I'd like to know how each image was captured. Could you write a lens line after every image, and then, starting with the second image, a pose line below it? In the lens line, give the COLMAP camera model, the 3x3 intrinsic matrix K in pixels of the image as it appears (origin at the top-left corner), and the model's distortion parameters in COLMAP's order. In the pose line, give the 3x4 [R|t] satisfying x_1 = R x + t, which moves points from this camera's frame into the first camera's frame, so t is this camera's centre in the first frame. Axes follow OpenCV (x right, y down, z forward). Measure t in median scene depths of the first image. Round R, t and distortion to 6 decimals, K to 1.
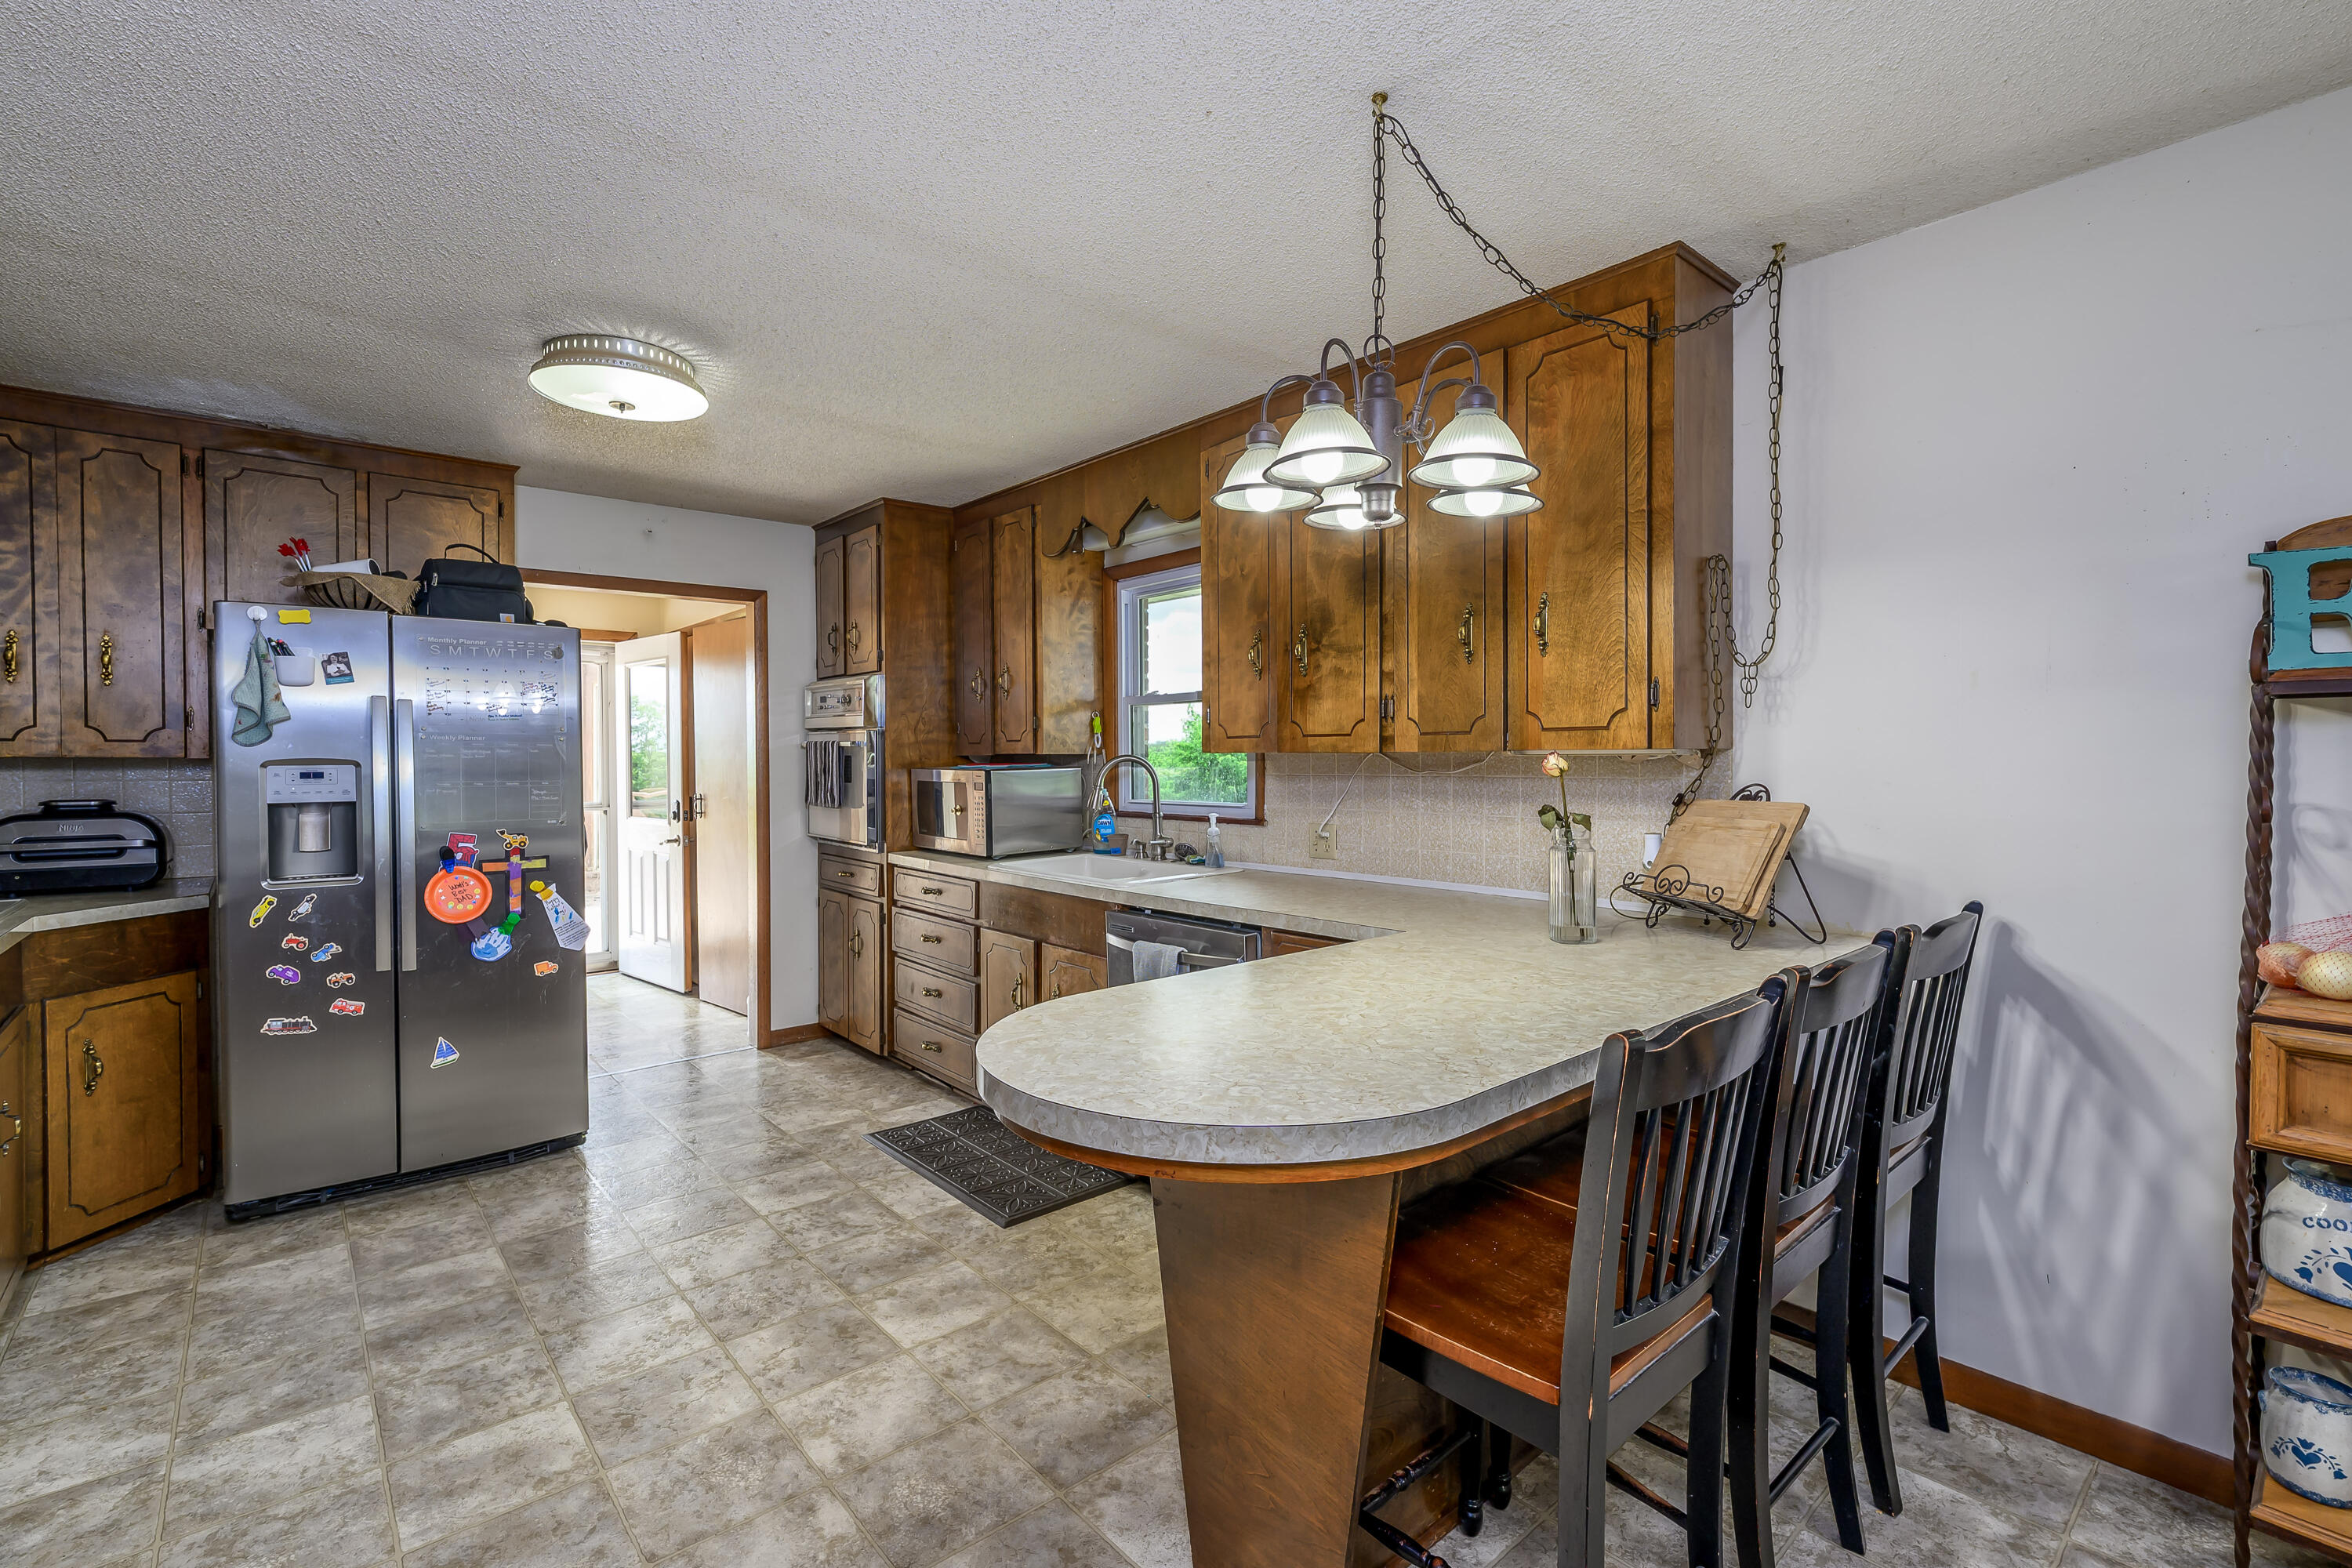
lens RADIAL K [[1046.2, 0, 1179.3], [0, 1046.2, 773.8], [0, 0, 1]] dist [0.003007, 0.000842]
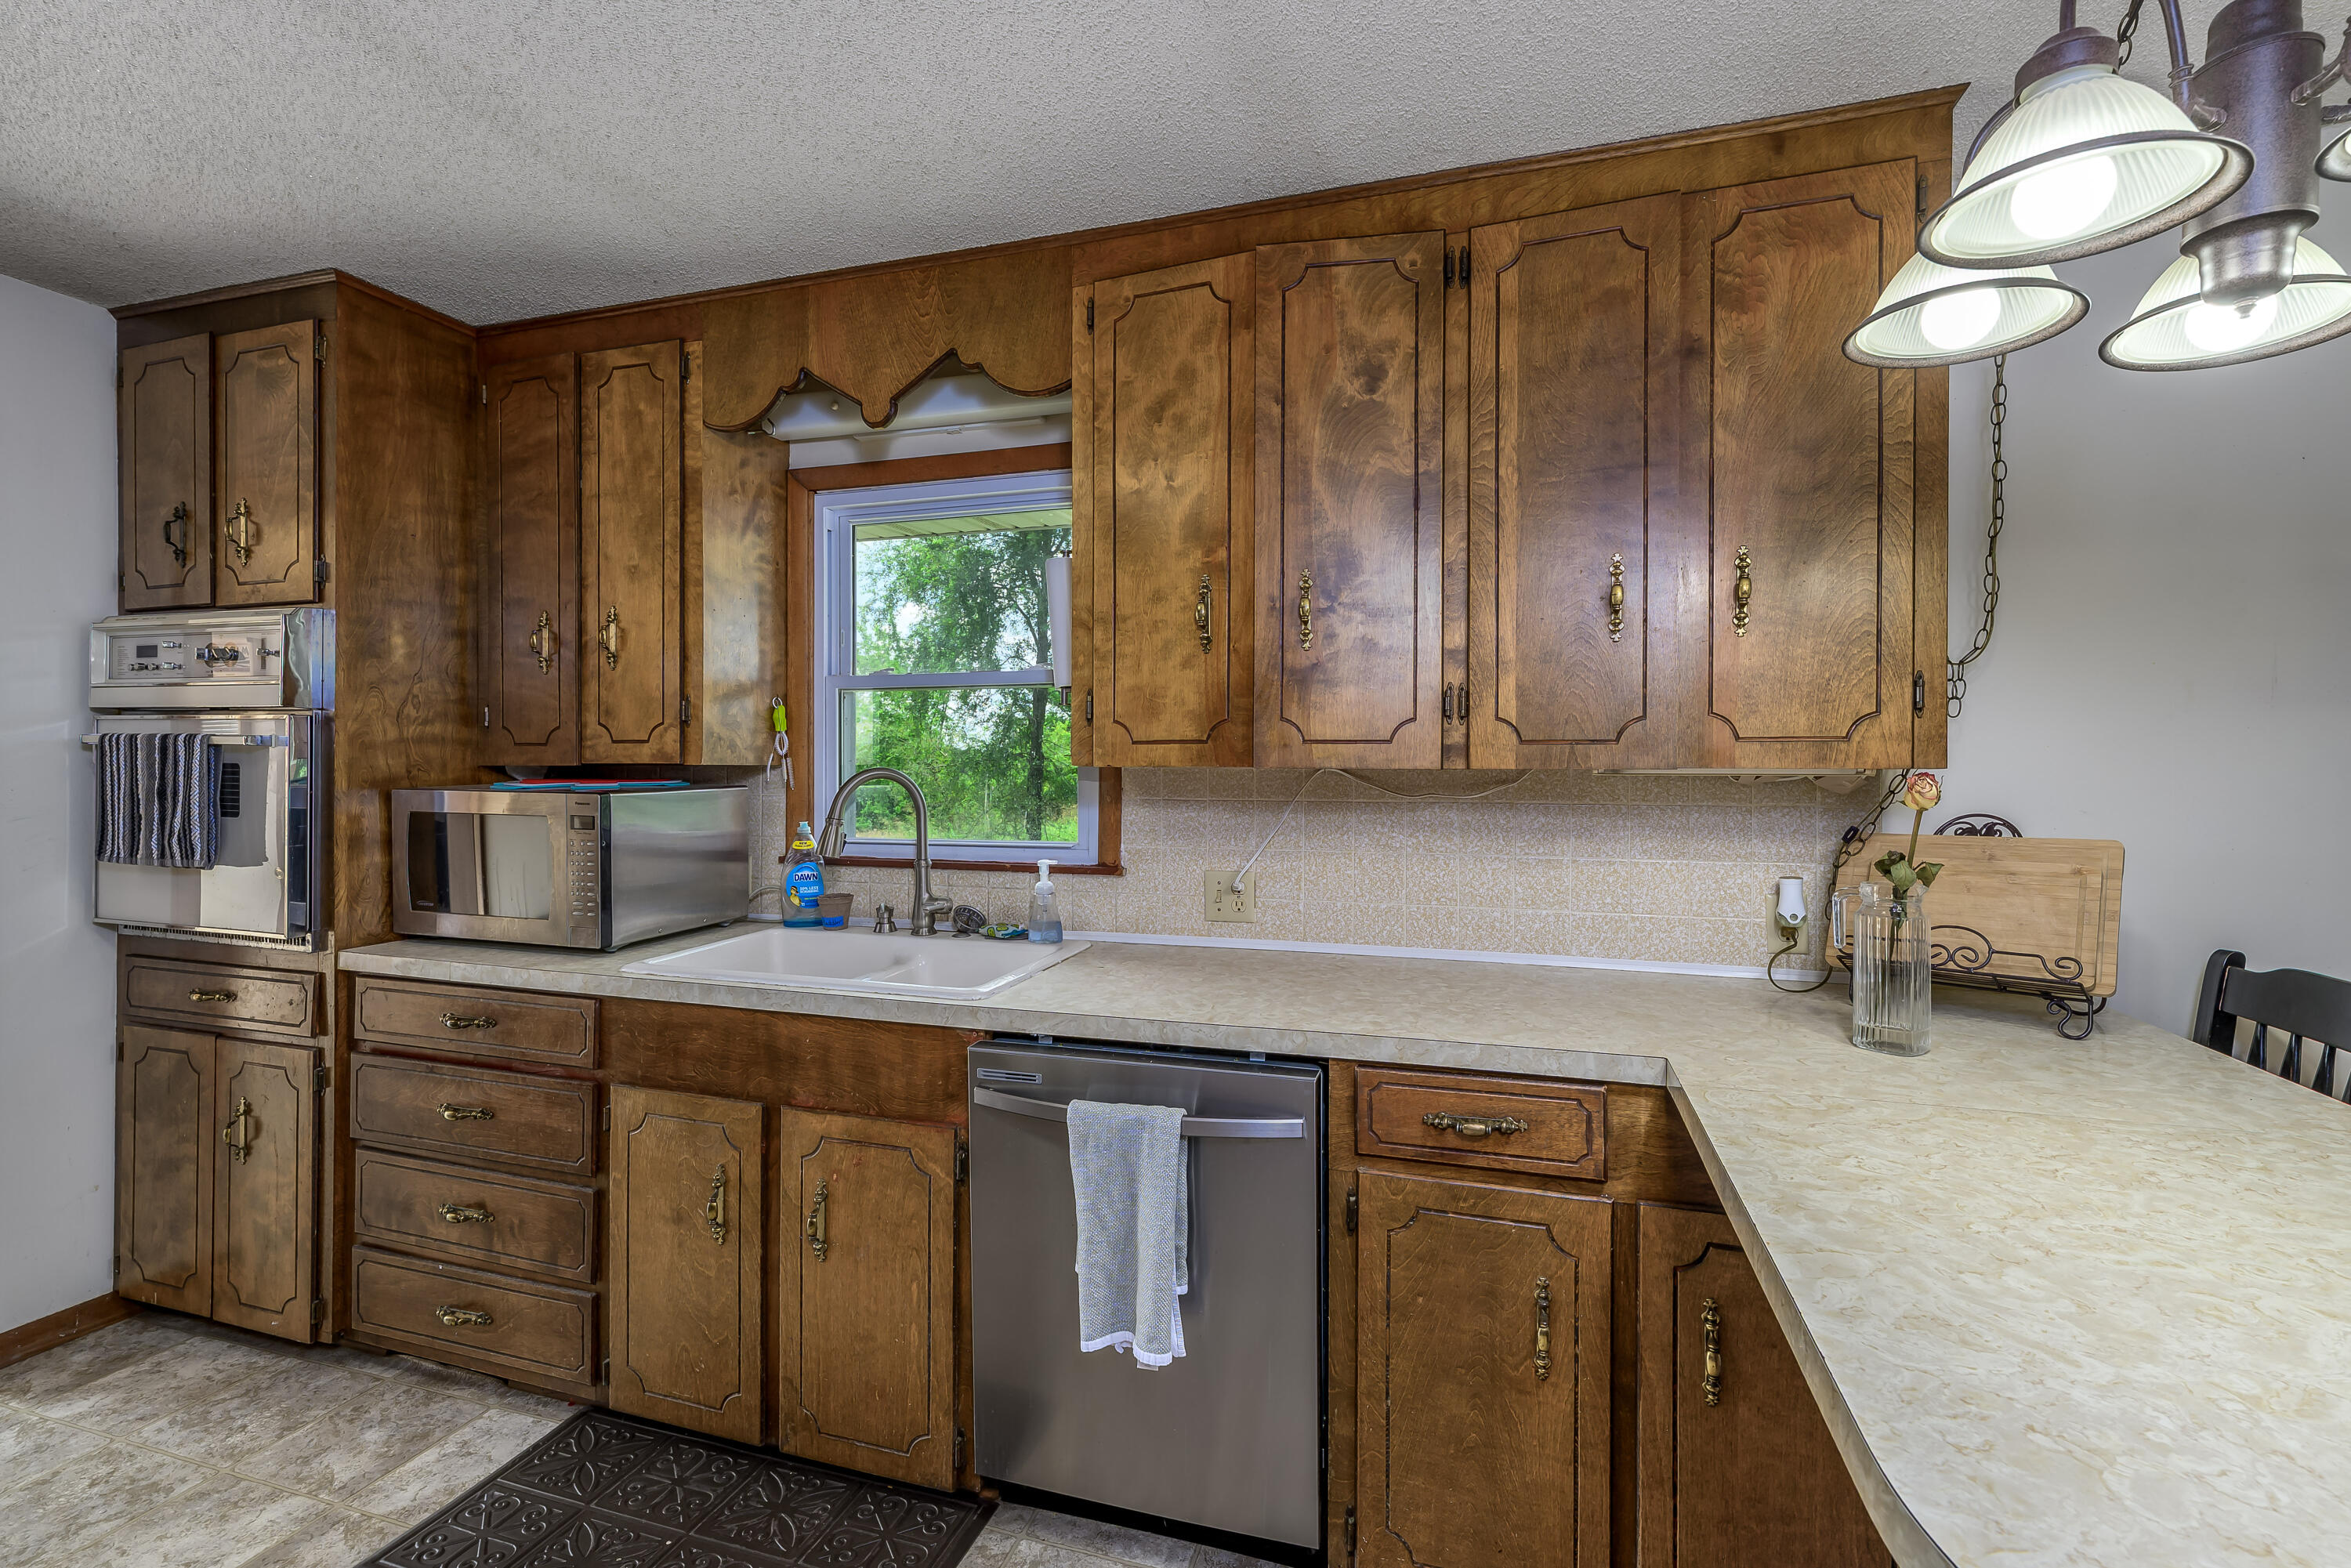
lens RADIAL K [[1045.7, 0, 1178.8], [0, 1045.7, 773.8], [0, 0, 1]] dist [0.003007, 0.000842]
pose [[0.853135, 0.005164, 0.521664, -0.220507], [0.000938, 0.999934, -0.011432, -0.007156], [-0.521689, 0.010243, 0.853074, 0.380695]]
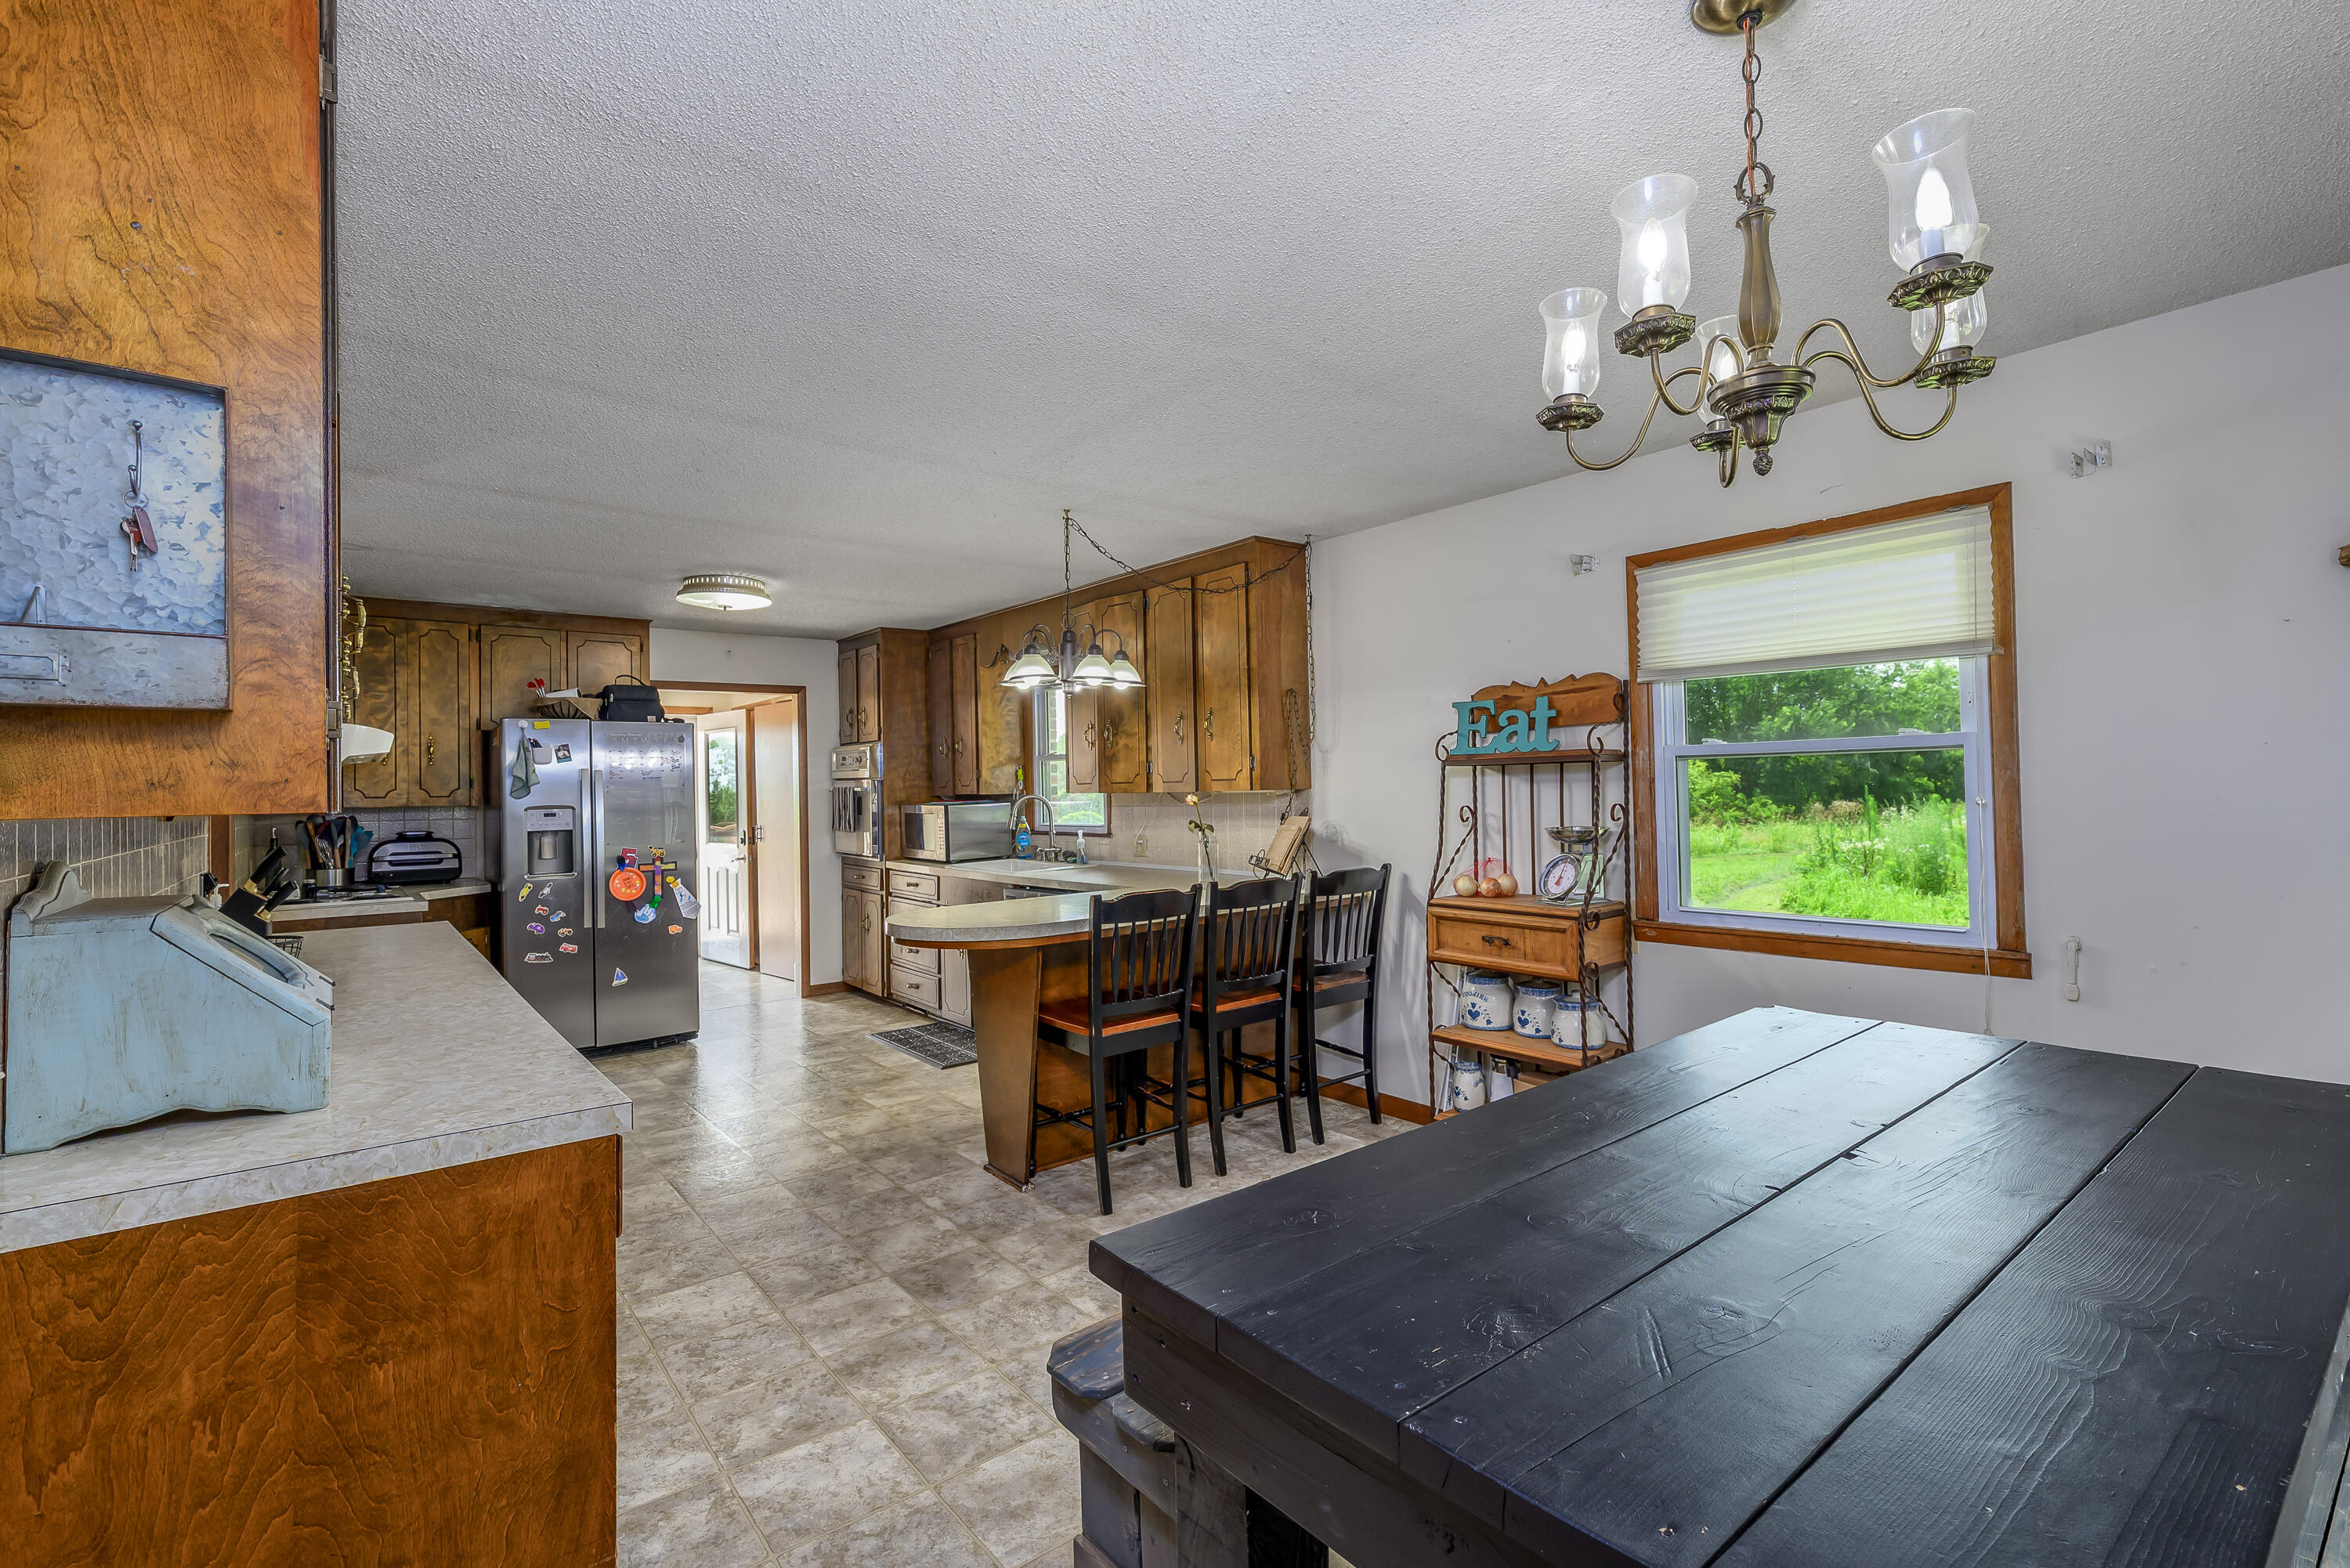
lens RADIAL K [[1045.1, 0, 1173.5], [0, 1045.1, 774.9], [0, 0, 1]] dist [0.001606, 0.000072]
pose [[0.999049, -0.016757, -0.040258, 0.226170], [0.015676, 0.999512, -0.027017, -0.001509], [0.040691, 0.026360, 0.998824, -0.559045]]
